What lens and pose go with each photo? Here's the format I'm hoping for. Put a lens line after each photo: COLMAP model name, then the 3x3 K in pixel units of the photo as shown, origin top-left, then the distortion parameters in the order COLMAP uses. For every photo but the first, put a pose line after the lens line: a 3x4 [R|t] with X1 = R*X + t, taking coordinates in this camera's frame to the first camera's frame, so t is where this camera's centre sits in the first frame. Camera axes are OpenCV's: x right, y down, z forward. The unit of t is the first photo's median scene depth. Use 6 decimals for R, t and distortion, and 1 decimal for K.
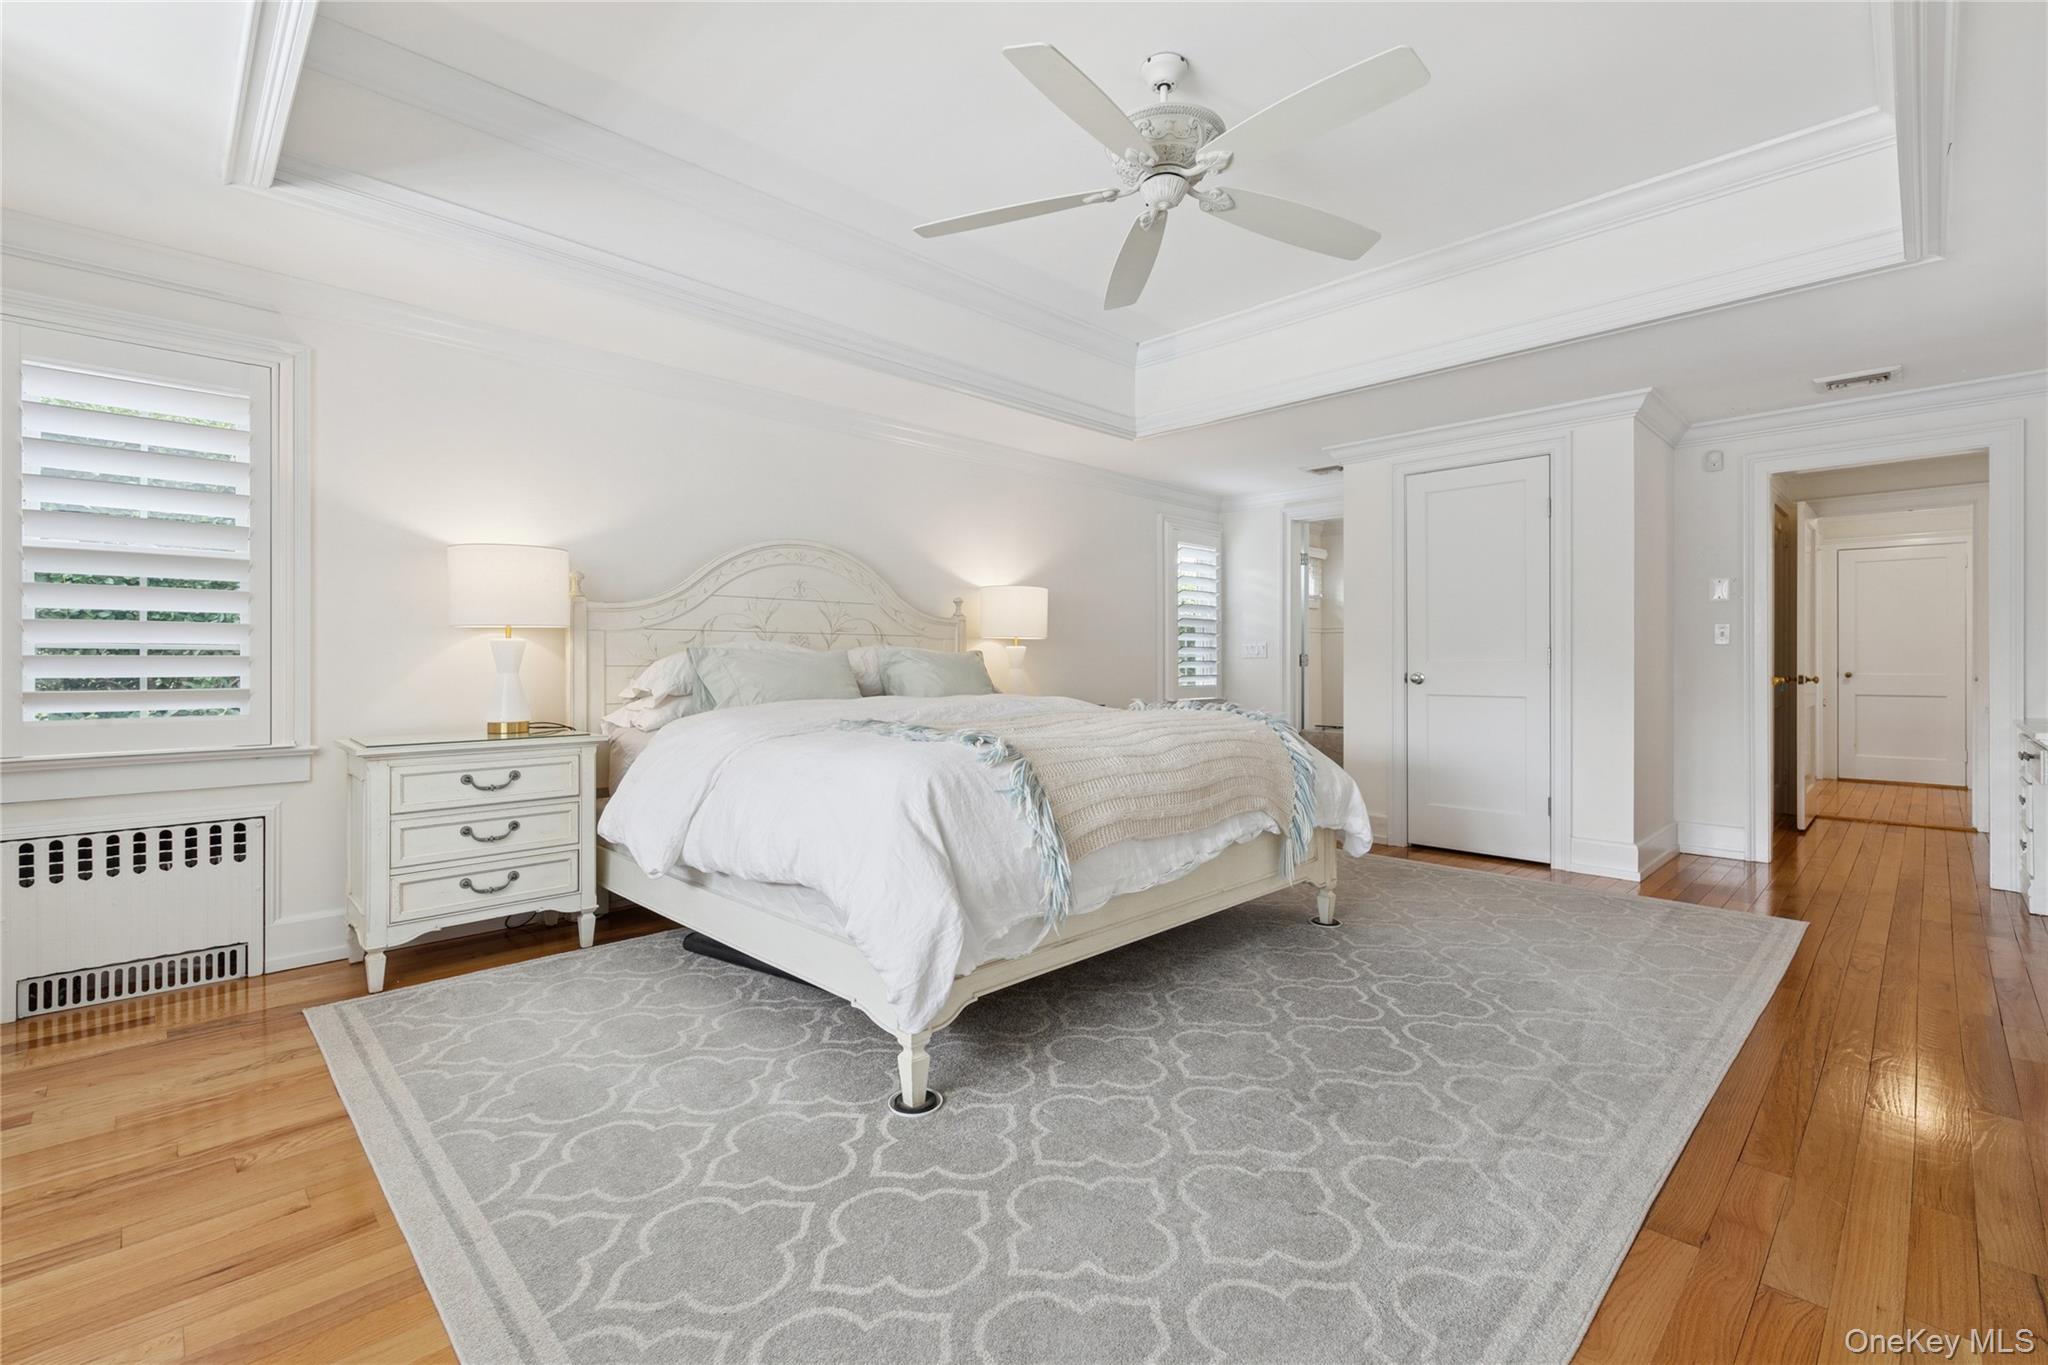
lens RADIAL K [[887.5, 0, 1032.3], [0, 887.5, 672.9], [0, 0, 1]] dist [0.001592, 0.000123]
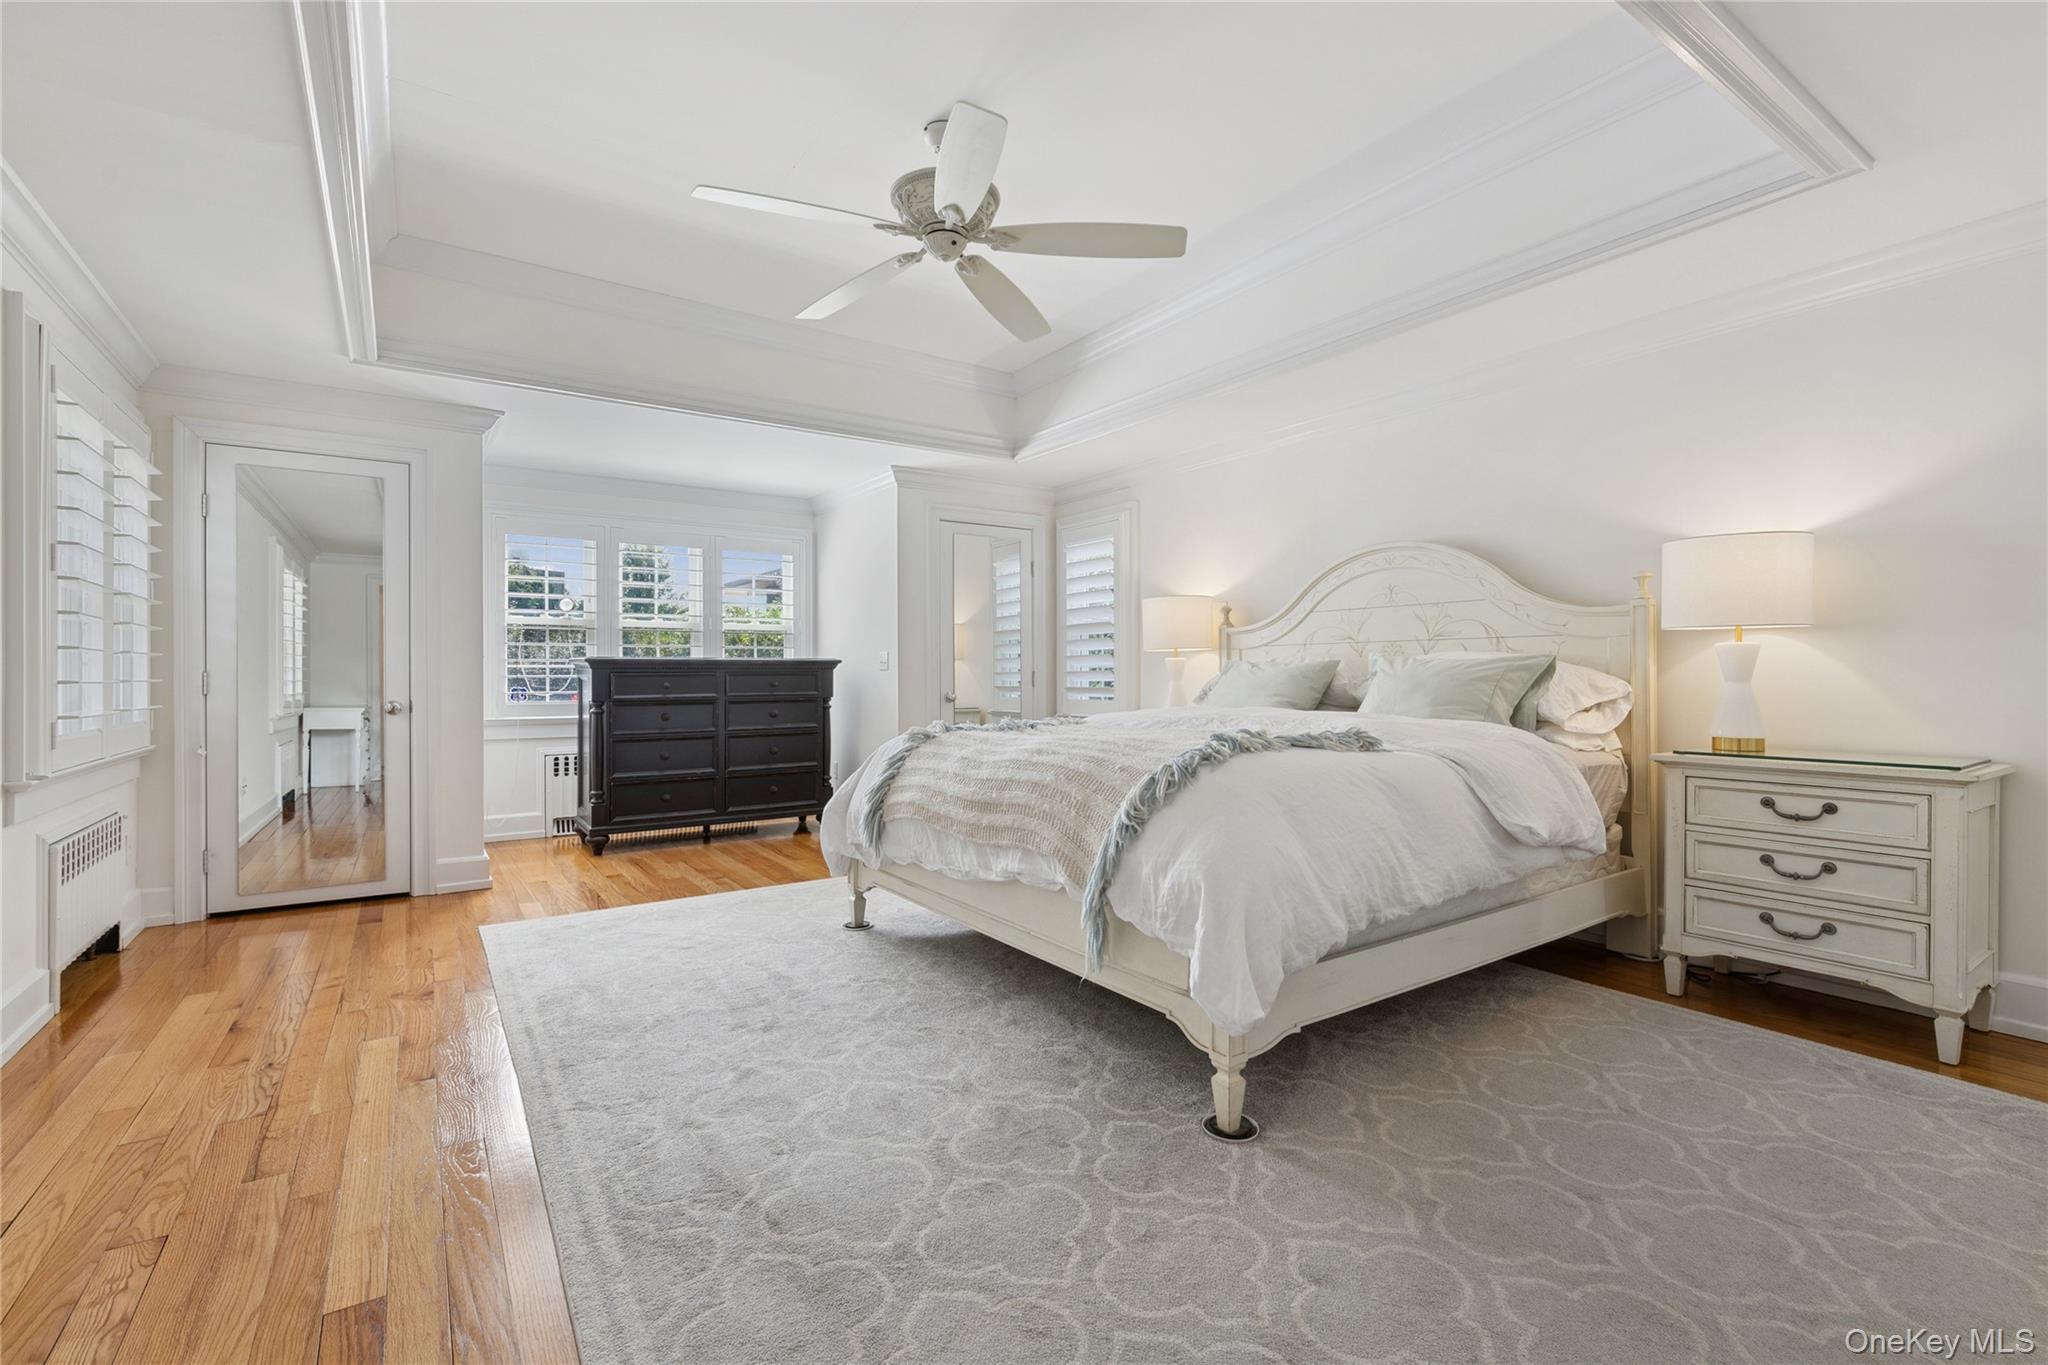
lens RADIAL K [[914.0, 0, 1024.0], [0, 914.0, 682.5], [0, 0, 1]] dist [0.001165, 0.000057]
pose [[-0.184763, 0.007931, -0.982751, 0.782798], [-0.008168, 0.999921, 0.009605, -0.008087], [0.982749, 0.009801, -0.184683, 0.823369]]
